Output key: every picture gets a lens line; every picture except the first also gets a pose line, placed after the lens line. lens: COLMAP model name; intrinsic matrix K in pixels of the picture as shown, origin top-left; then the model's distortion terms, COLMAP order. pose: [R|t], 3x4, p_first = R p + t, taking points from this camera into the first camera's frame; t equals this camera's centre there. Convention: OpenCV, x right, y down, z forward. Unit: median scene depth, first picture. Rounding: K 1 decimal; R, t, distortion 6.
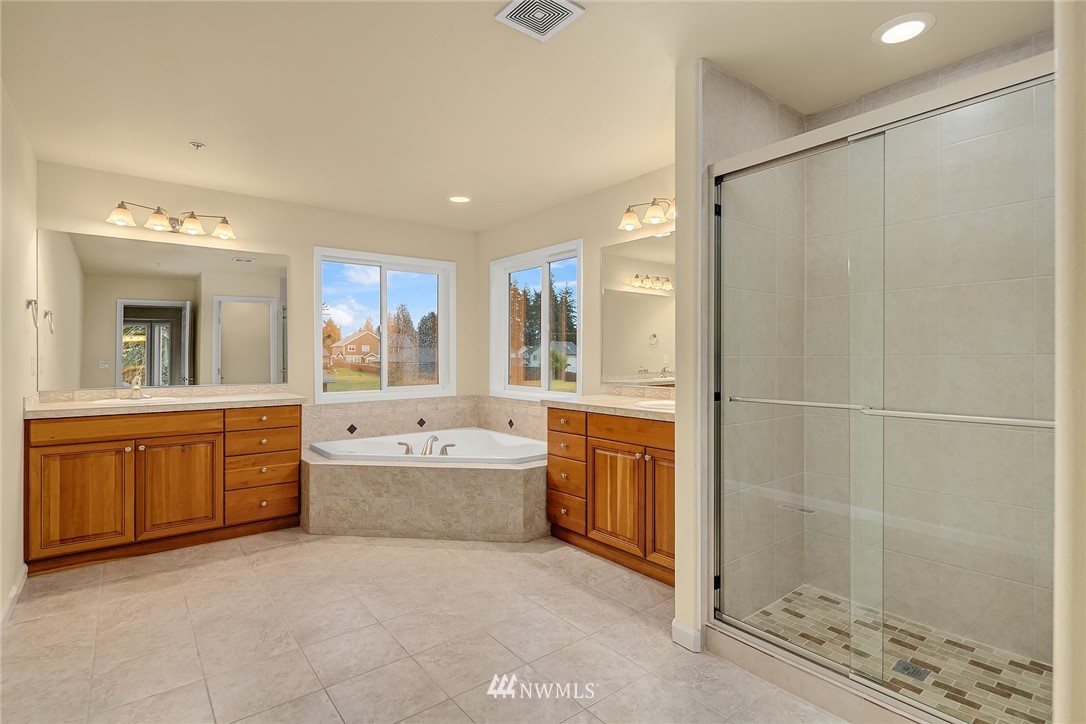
lens RADIAL K [[524.2, 0, 546.3], [0, 524.2, 355.8], [0, 0, 1]] dist [-0.002813, -0.001231]
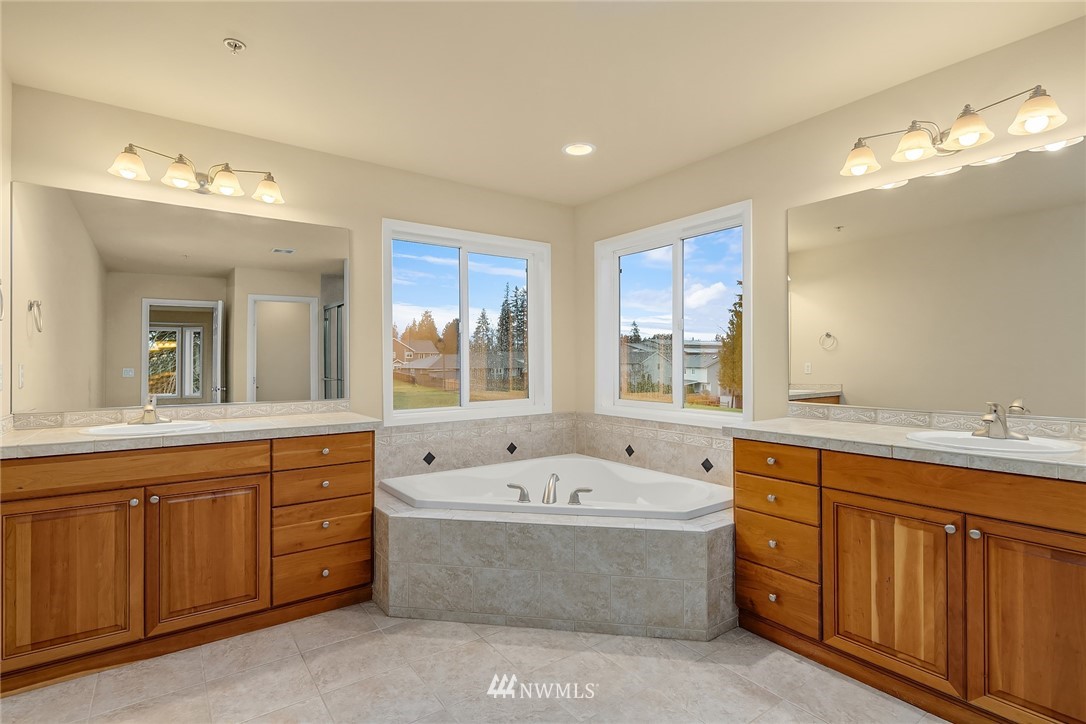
lens RADIAL K [[524.3, 0, 543.0], [0, 524.3, 362.0], [0, 0, 1]] dist [-0.003084, -0.000780]
pose [[0.998890, -0.000855, -0.047091, -0.218058], [0.000837, 1.000000, -0.000408, -0.000193], [0.047091, 0.000368, 0.998891, 0.316179]]
